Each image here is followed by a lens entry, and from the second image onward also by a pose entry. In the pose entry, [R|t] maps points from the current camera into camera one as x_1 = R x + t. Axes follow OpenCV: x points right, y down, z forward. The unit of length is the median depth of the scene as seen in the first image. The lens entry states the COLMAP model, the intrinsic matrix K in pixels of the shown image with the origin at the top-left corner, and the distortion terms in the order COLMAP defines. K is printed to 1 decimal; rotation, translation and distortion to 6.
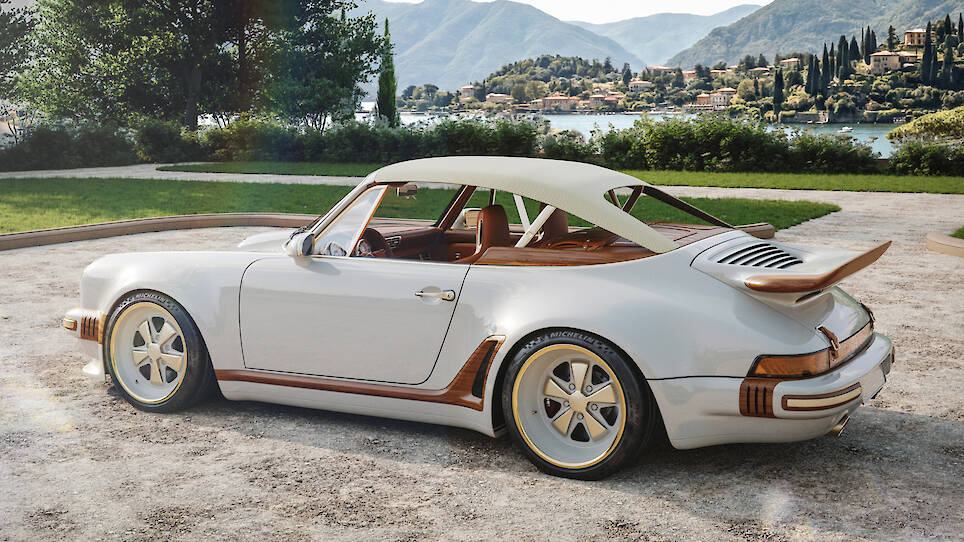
lens RADIAL K [[793.6, 0, 482.3], [0, 793.6, 270.8], [0, 0, 1]] dist [-0.001825, -0.006806]
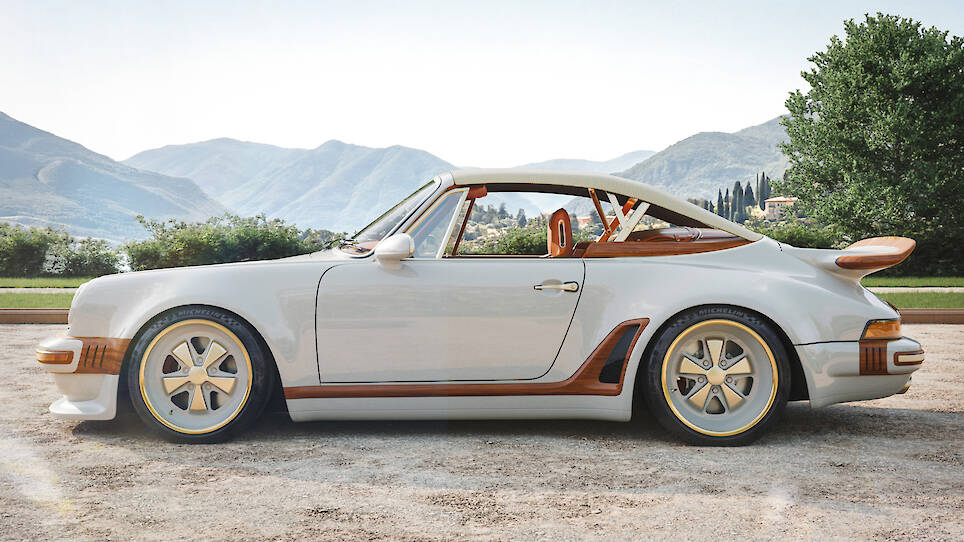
lens RADIAL K [[793.6, 0, 482.4], [0, 793.6, 271.5], [0, 0, 1]] dist [-0.001825, -0.006806]
pose [[0.954516, -0.023736, 0.297213, -0.487731], [0.047352, 0.996243, -0.072512, 0.085749], [-0.294376, 0.083288, 0.952054, 0.059805]]
